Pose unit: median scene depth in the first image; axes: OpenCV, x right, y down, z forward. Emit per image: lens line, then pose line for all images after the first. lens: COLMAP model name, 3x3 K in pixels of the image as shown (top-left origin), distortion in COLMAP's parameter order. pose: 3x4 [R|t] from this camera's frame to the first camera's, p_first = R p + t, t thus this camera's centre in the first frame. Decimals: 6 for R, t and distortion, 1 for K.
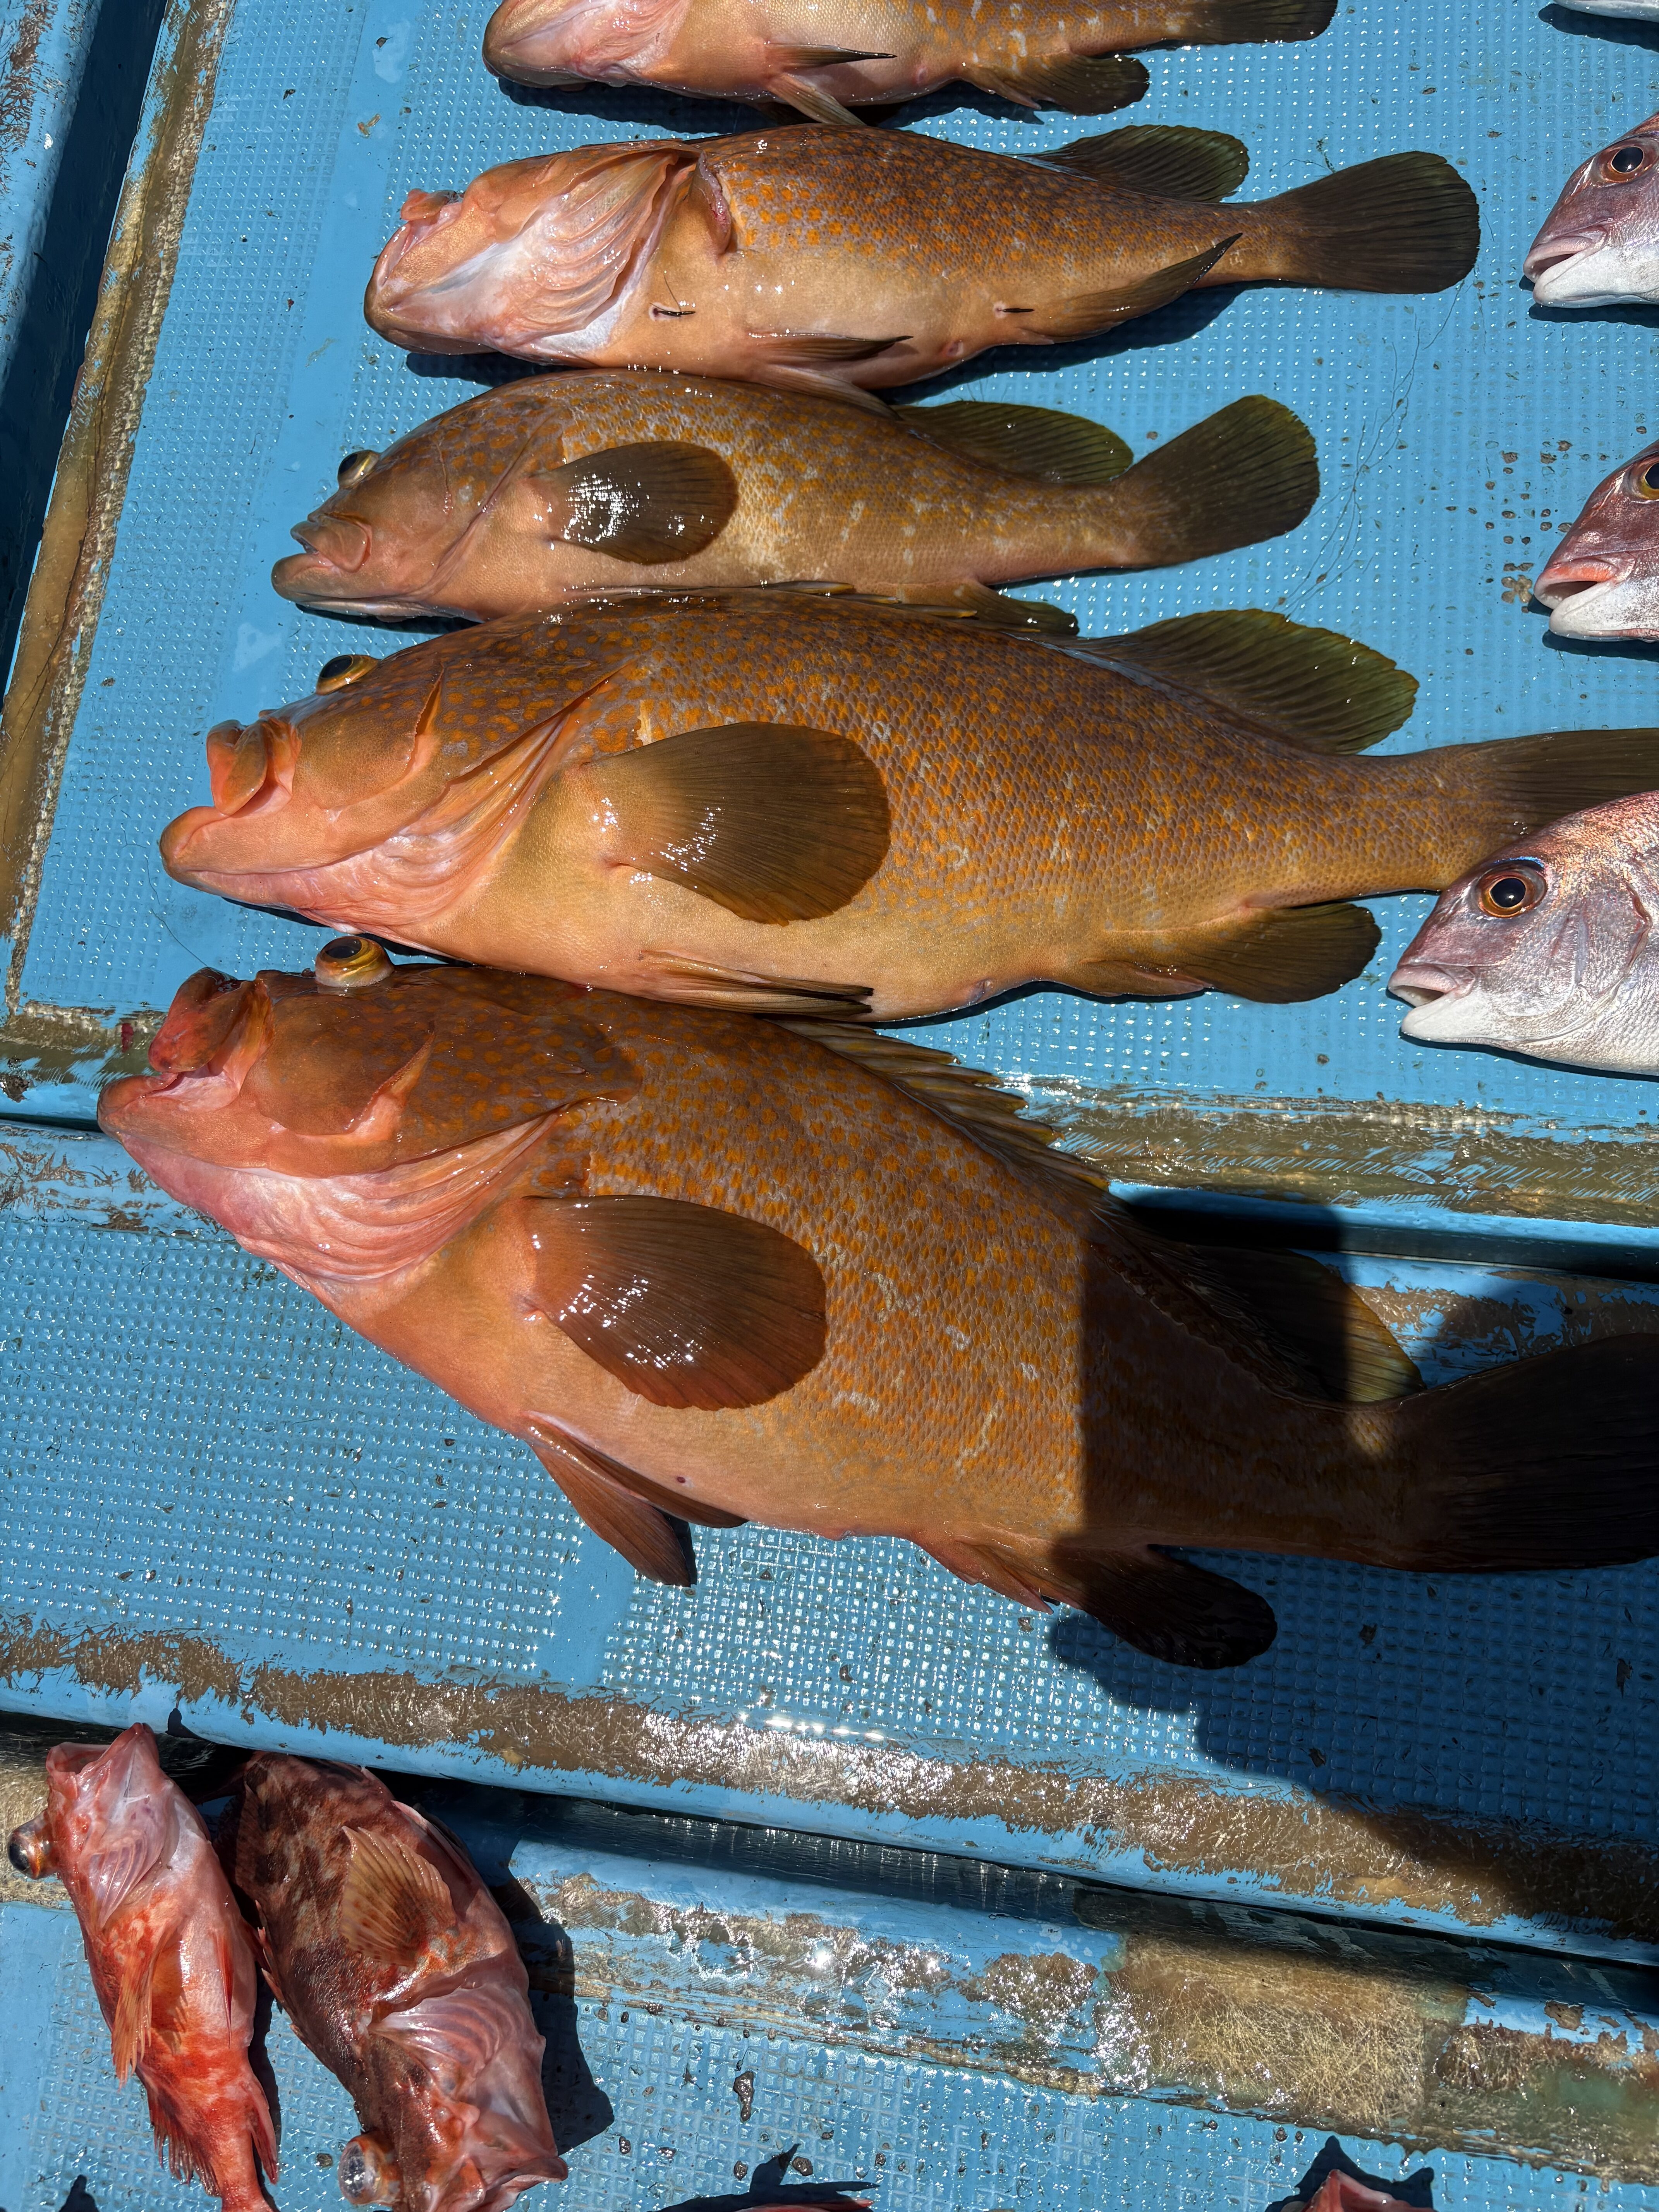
lens RADIAL K [[1676.4, 0, 804.5], [0, 1676.4, 1131.6], [0, 0, 1]] dist [0.029075, -0.055703]
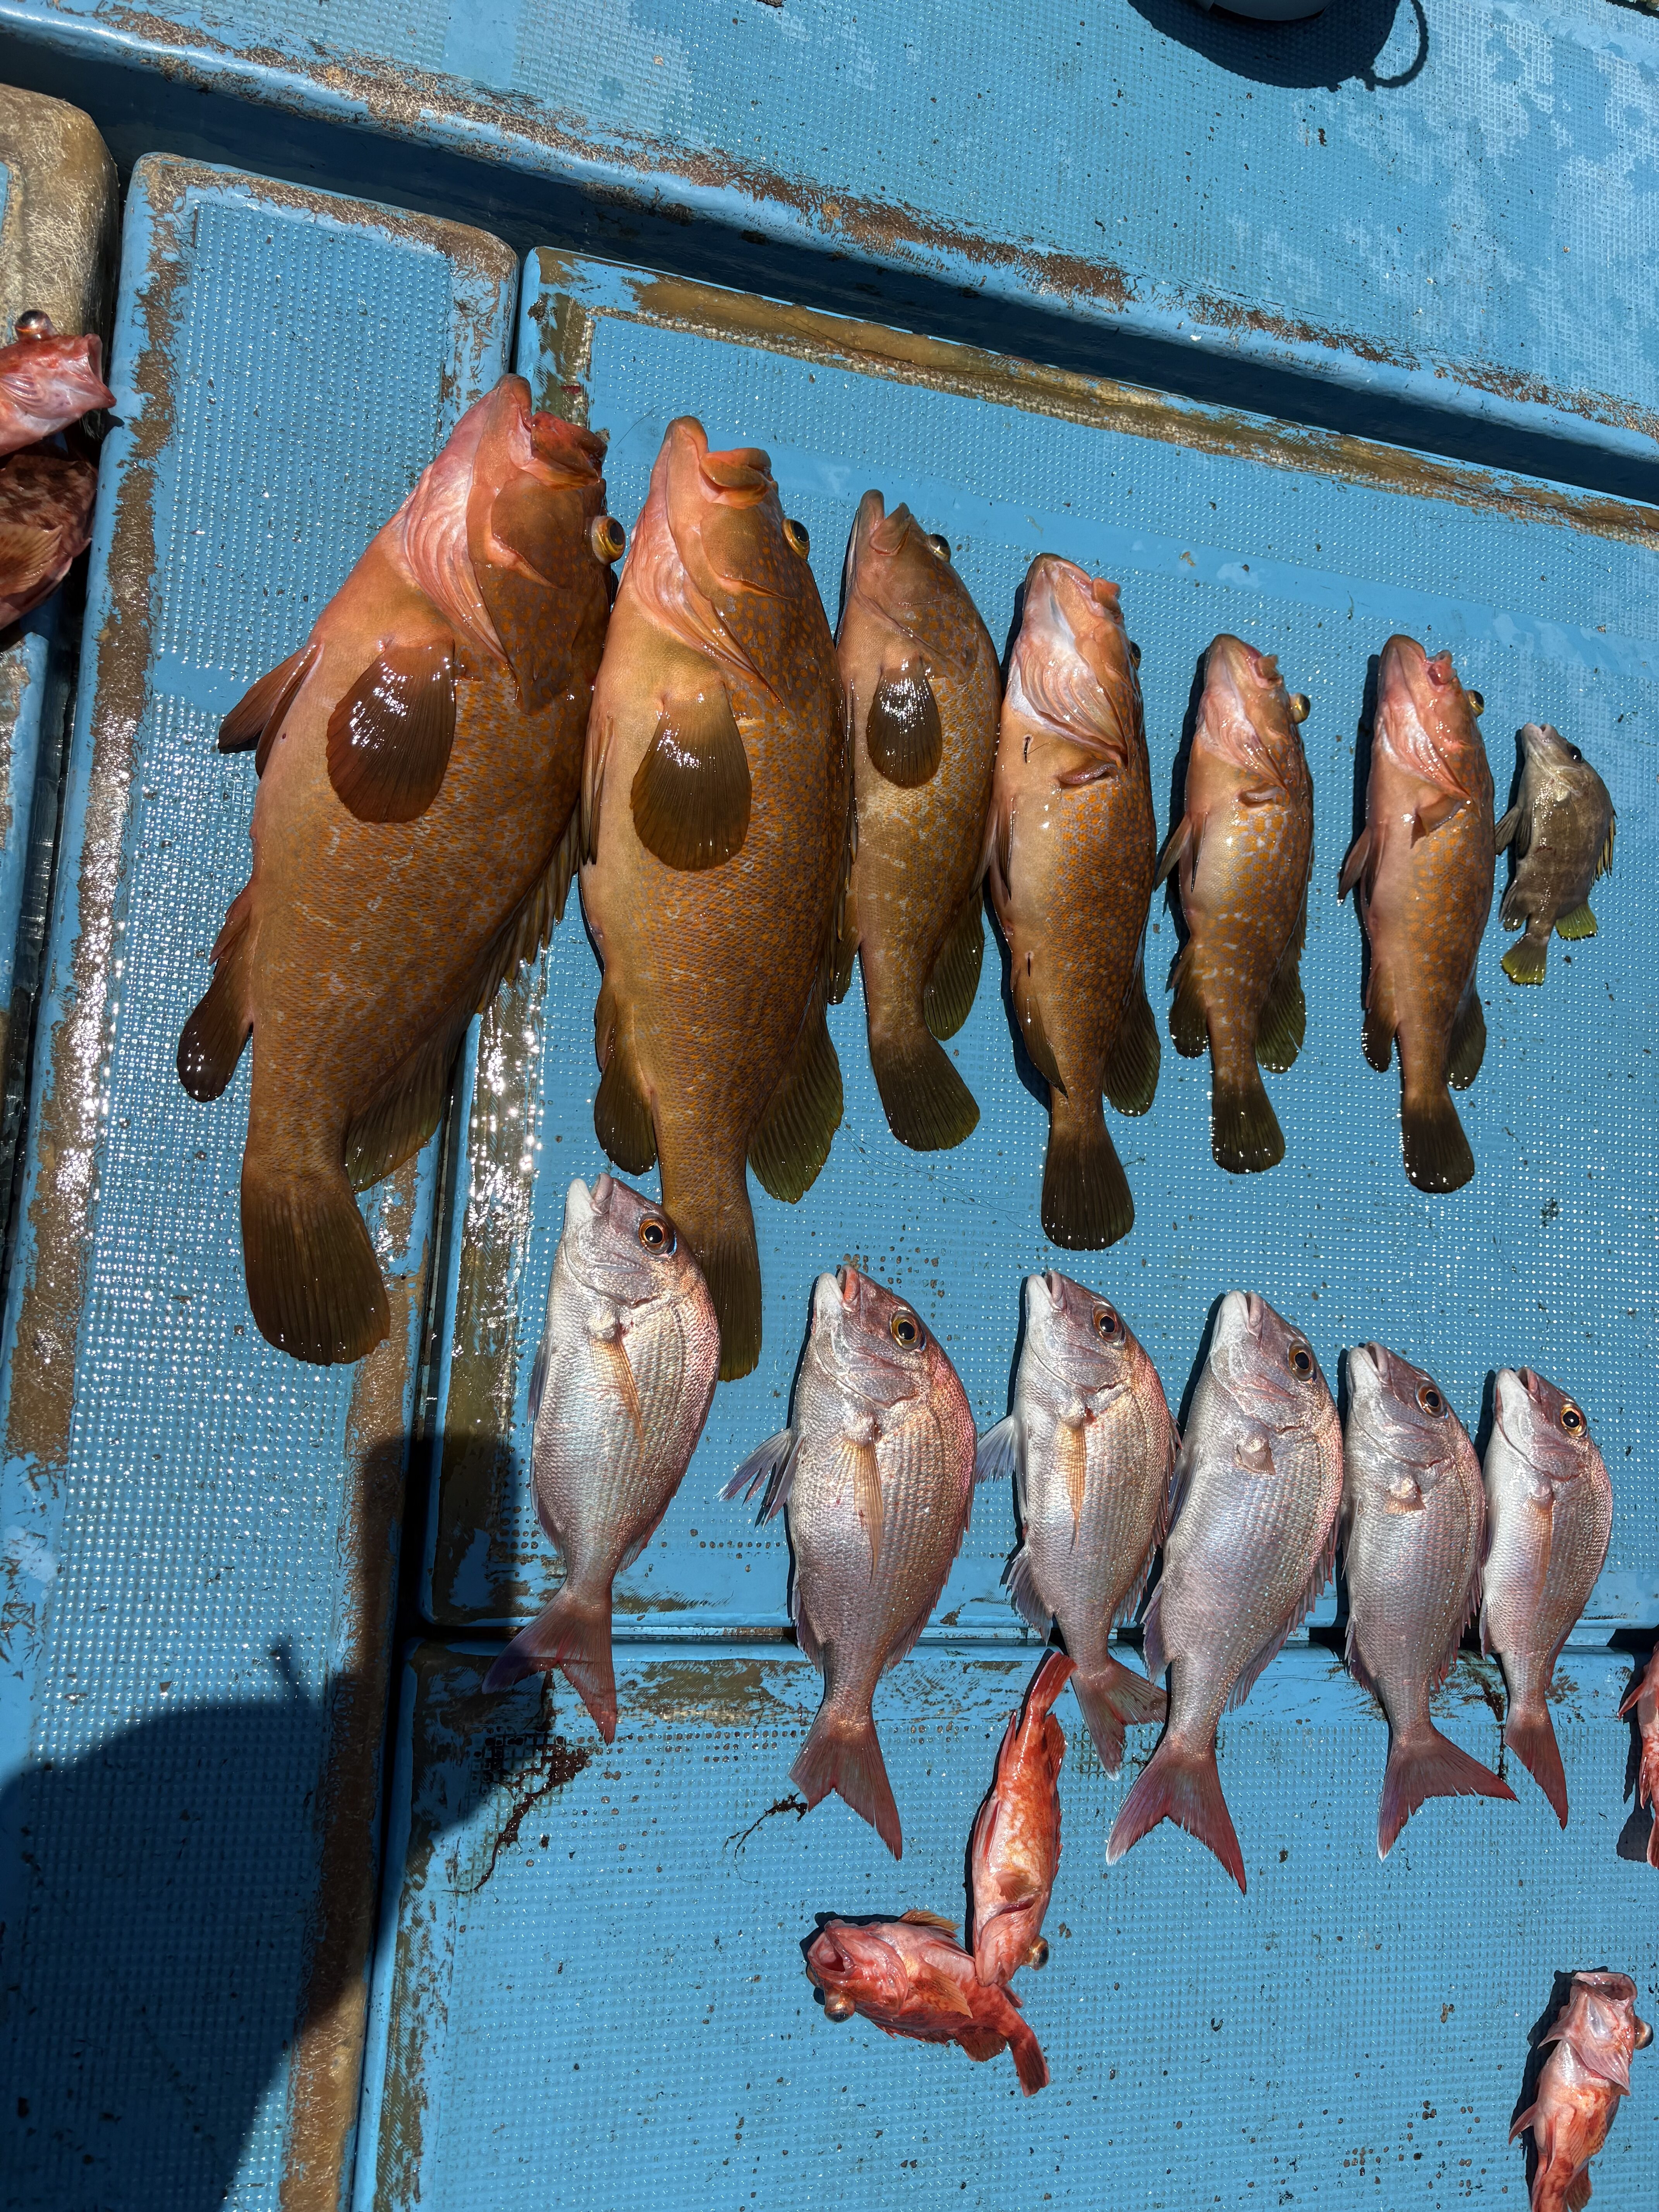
lens RADIAL K [[1676.4, 0, 804.5], [0, 1676.4, 1131.6], [0, 0, 1]] dist [0.029075, -0.055703]
pose [[0.008769, 0.997508, 0.070003, 0.181403], [-0.996734, 0.014340, -0.079474, -0.148925], [-0.080280, -0.069077, 0.994376, -0.640566]]
